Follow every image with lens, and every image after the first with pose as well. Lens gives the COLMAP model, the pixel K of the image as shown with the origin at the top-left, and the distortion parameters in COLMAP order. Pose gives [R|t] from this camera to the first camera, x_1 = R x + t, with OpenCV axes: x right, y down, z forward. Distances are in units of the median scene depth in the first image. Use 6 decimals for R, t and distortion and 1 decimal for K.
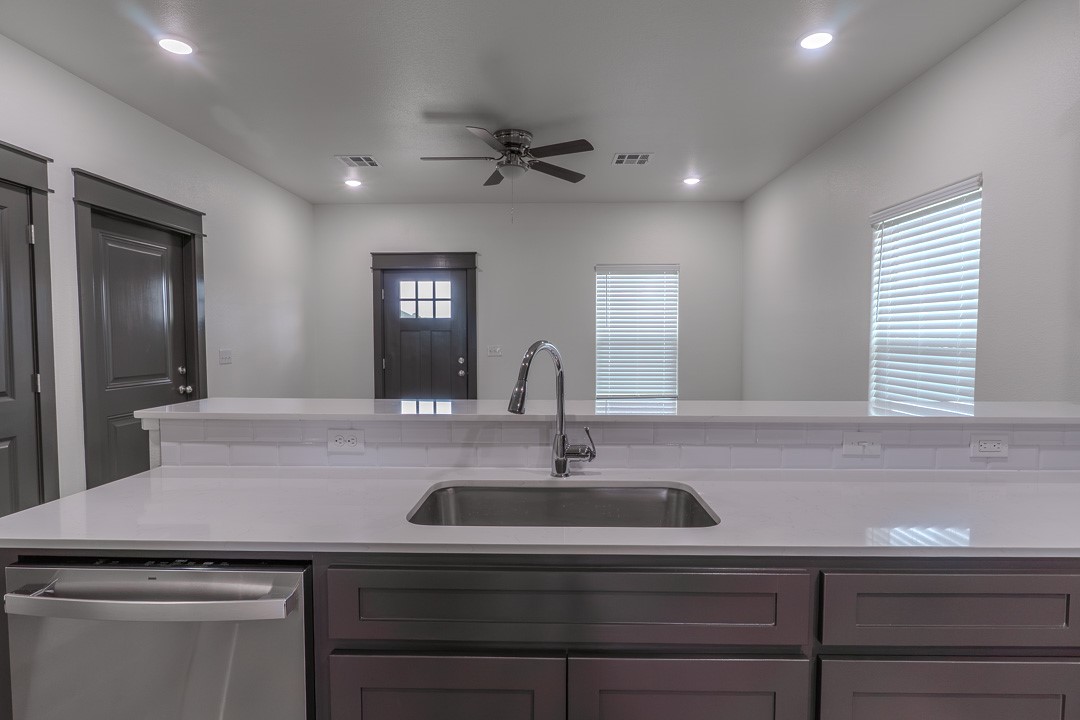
lens RADIAL K [[560.4, 0, 545.0], [0, 560.4, 362.3], [0, 0, 1]] dist [-0.001994, -0.000458]
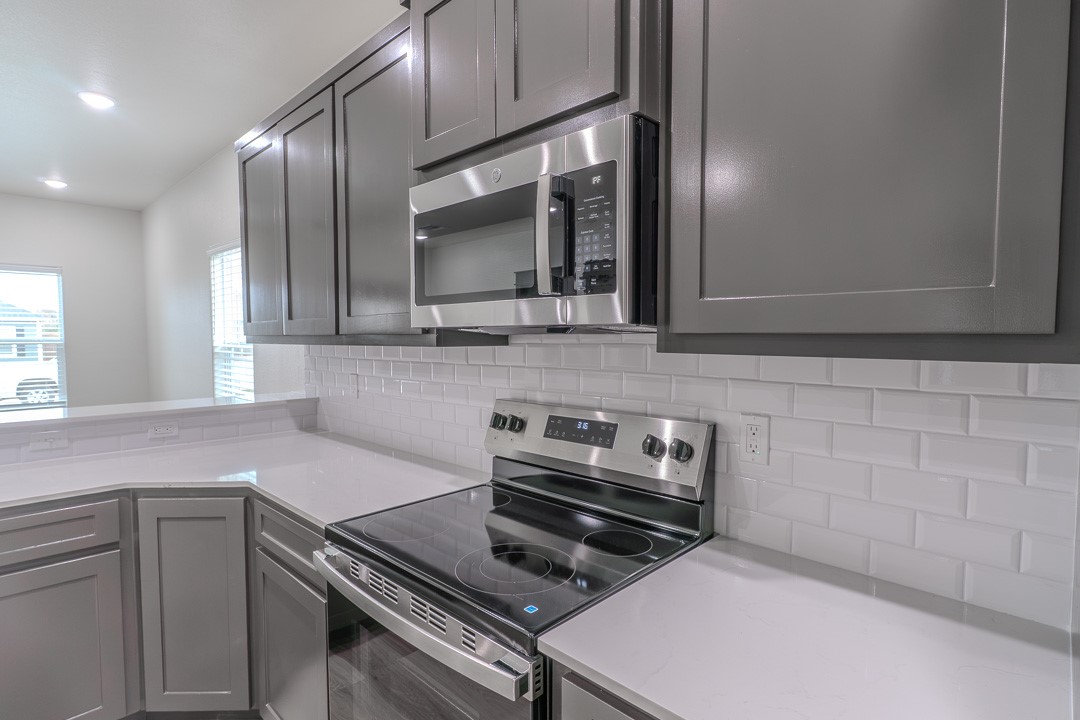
lens RADIAL K [[537.1, 0, 544.4], [0, 537.1, 363.2], [0, 0, 1]] dist [-0.001659, -0.000330]
pose [[0.677879, -0.035584, 0.734312, 0.190540], [0.031885, 0.999311, 0.018991, -0.009977], [-0.734482, 0.010540, 0.678546, -0.313615]]
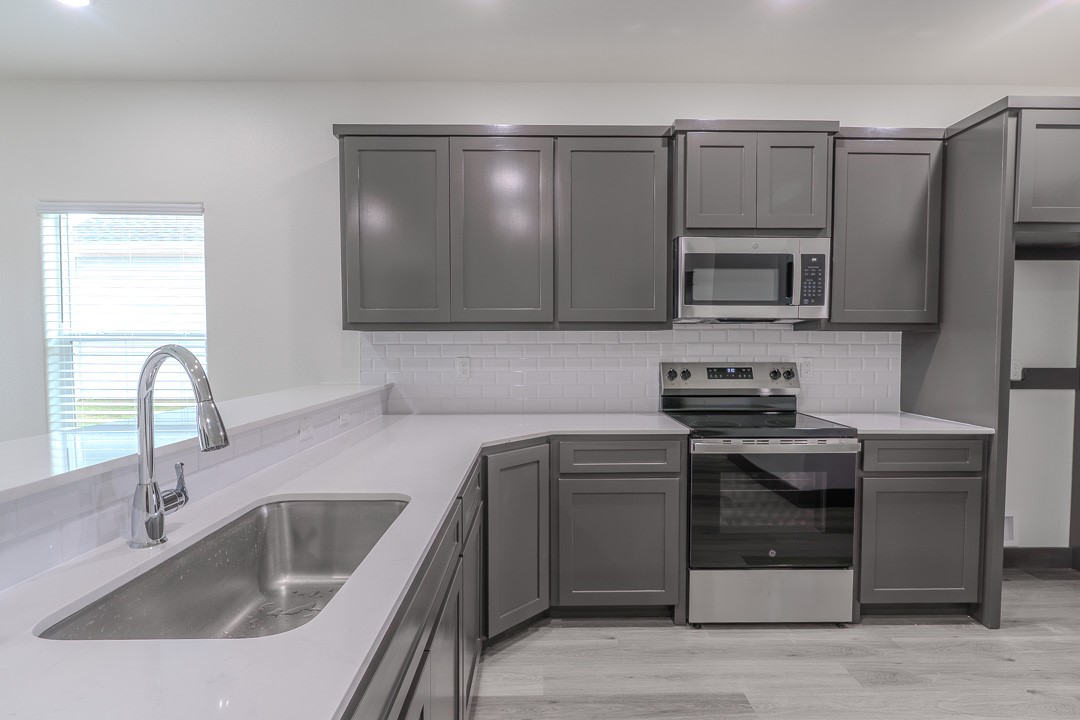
lens RADIAL K [[537.1, 0, 544.4], [0, 537.1, 363.2], [0, 0, 1]] dist [-0.001659, -0.000330]
pose [[-0.031570, -0.038295, 0.998768, -0.264903], [0.043907, 0.998248, 0.039663, -0.008610], [-0.998537, 0.045105, -0.029833, 0.224883]]
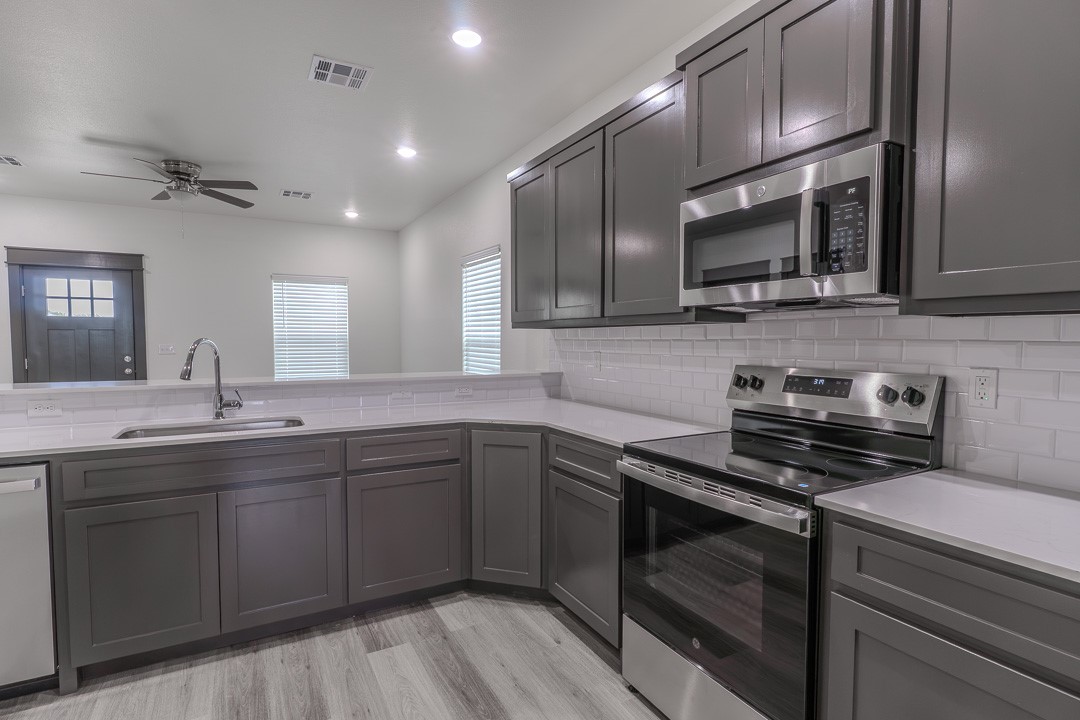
lens RADIAL K [[537.5, 0, 544.3], [0, 537.5, 363.0], [0, 0, 1]] dist [-0.001071, -0.000476]
pose [[0.865304, -0.021530, 0.500785, 0.028991], [0.019960, 0.999765, 0.008492, 0.017578], [-0.500850, 0.002648, 0.865530, -0.369284]]
